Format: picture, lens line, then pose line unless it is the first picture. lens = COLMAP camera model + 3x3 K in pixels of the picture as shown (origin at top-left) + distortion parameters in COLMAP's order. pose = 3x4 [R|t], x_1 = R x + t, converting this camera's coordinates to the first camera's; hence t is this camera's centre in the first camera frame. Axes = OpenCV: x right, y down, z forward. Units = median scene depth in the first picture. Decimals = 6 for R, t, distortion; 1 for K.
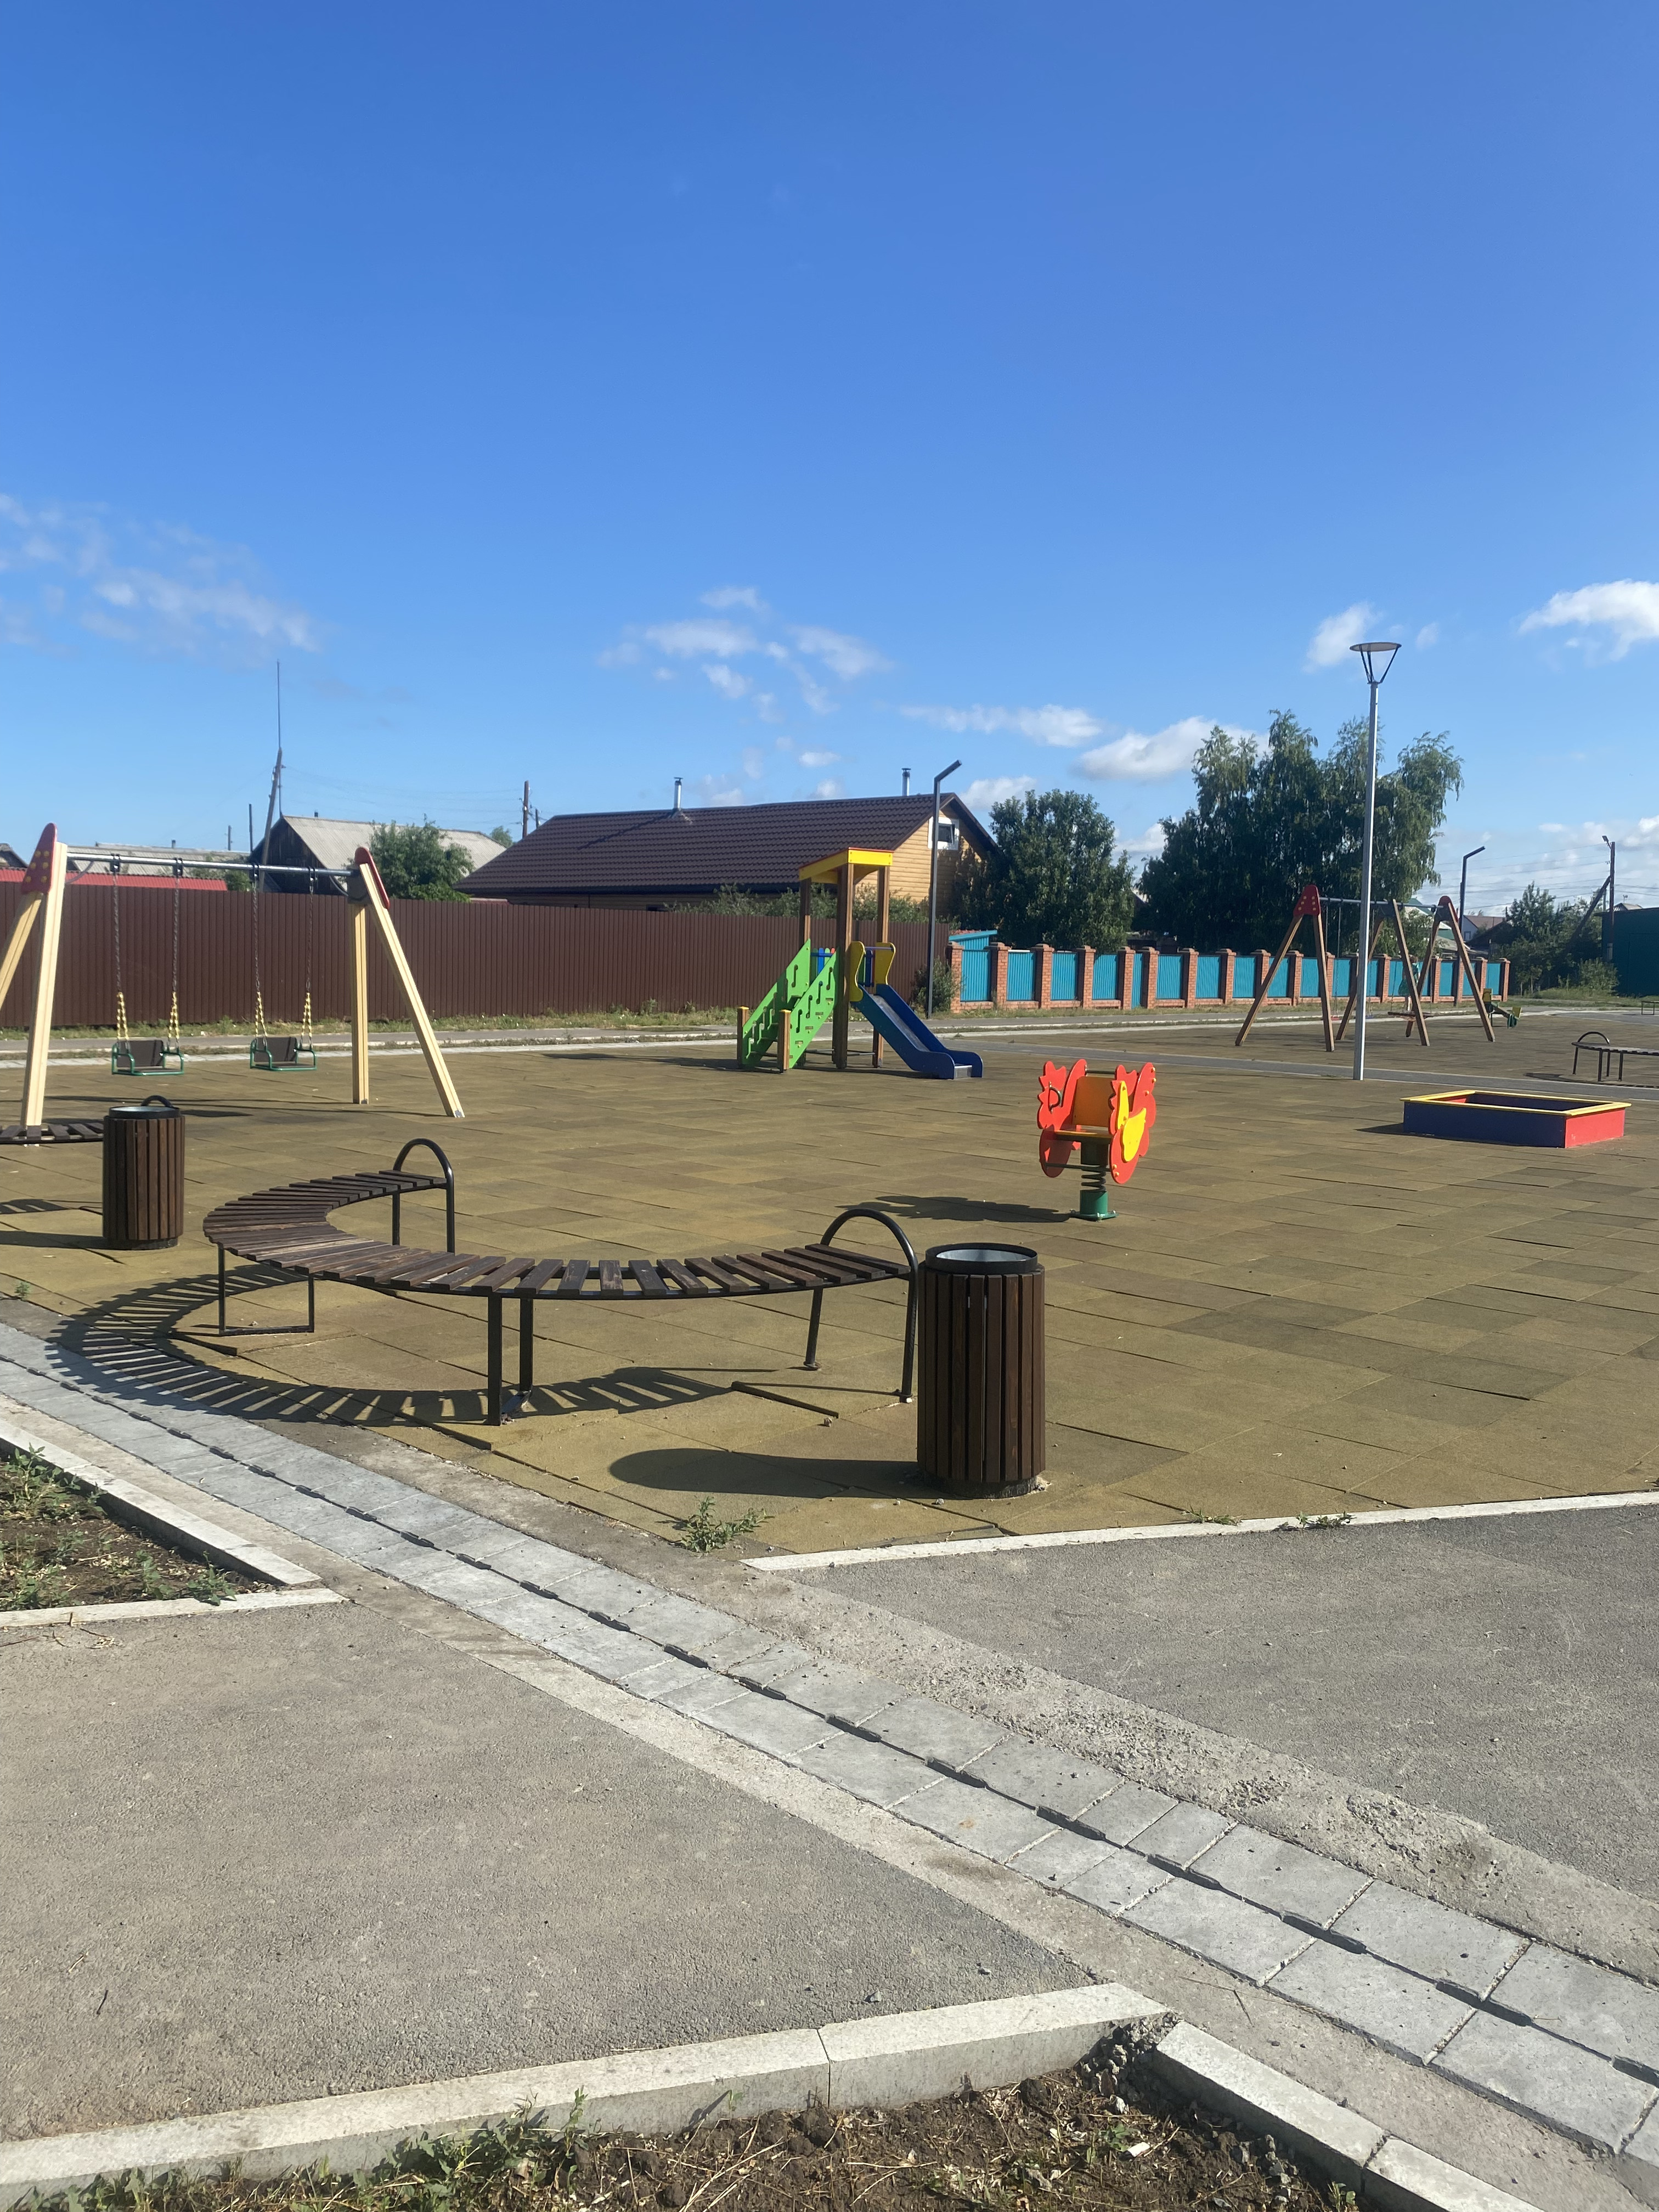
lens RADIAL K [[1686.8, 0, 853.4], [0, 1686.8, 1101.7], [0, 0, 1]] dist [0.106823, -0.263205]
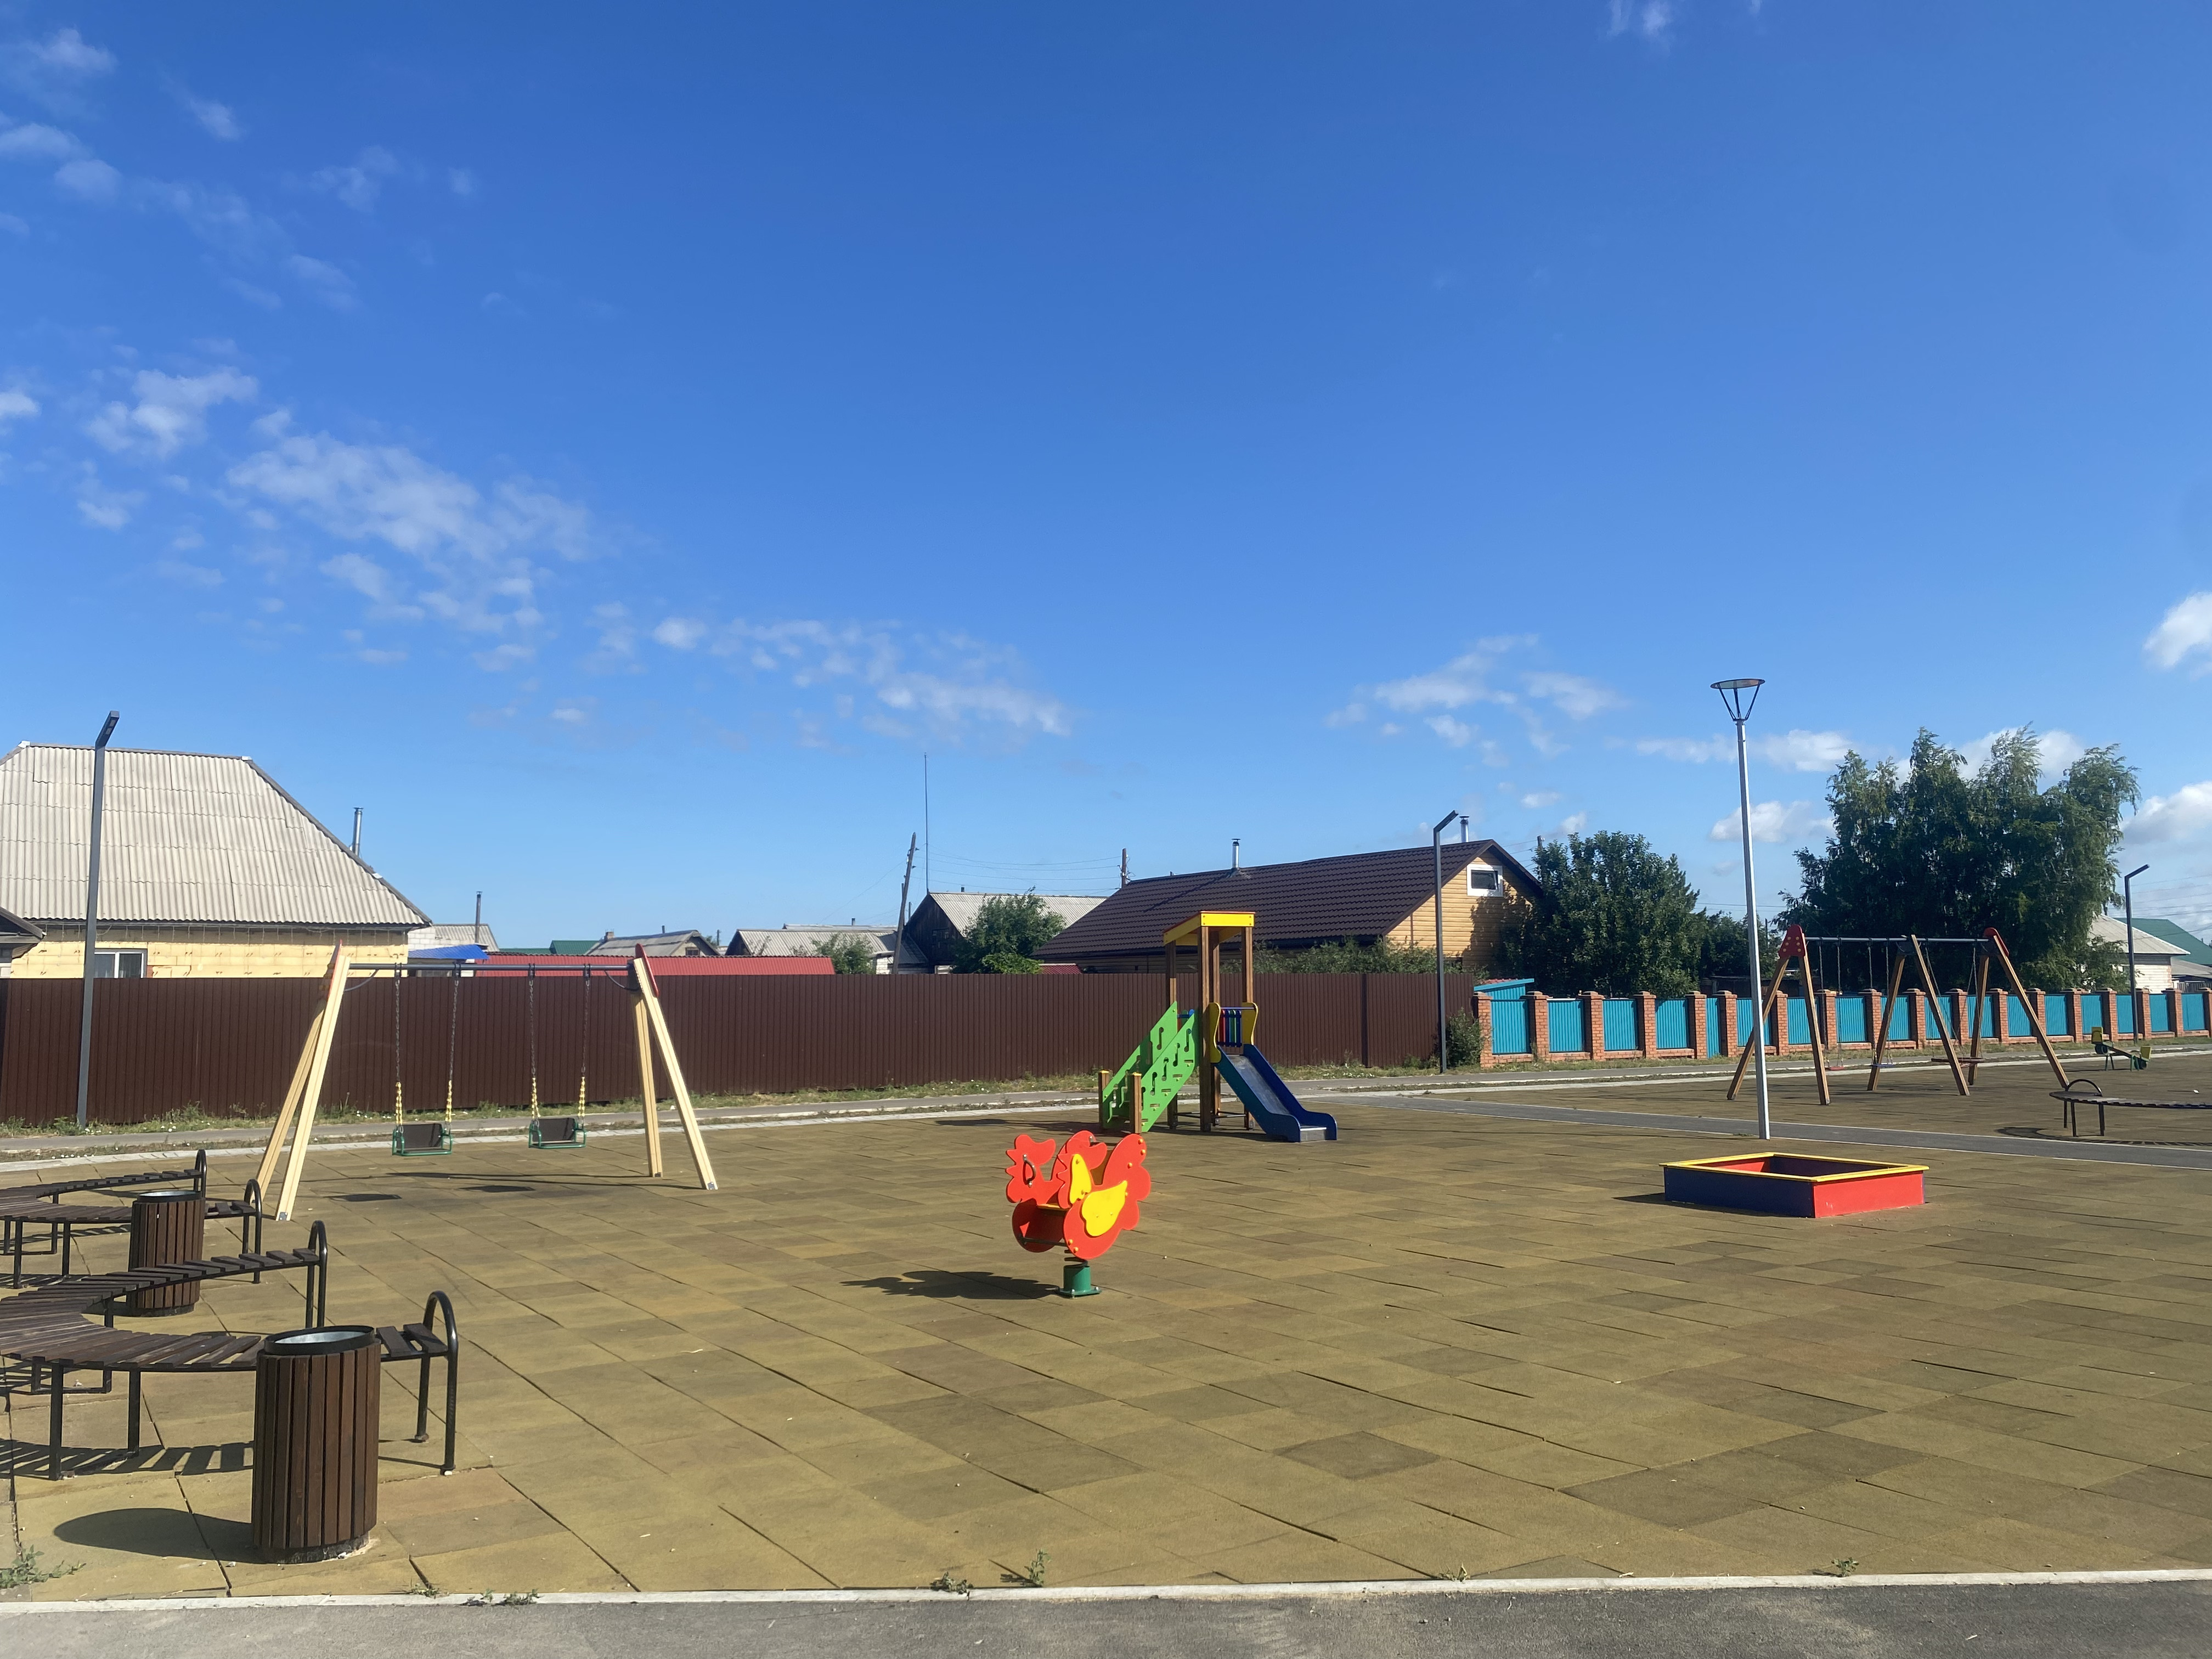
lens RADIAL K [[1679.1, 0, 1103.0], [0, 1679.1, 720.6], [0, 0, 1]] dist [0.083315, -0.082764]
pose [[0.962374, -0.077561, -0.260425, 0.118209], [0.009495, 0.967411, -0.253033, -0.001565], [0.271564, 0.241040, 0.931747, -0.004758]]
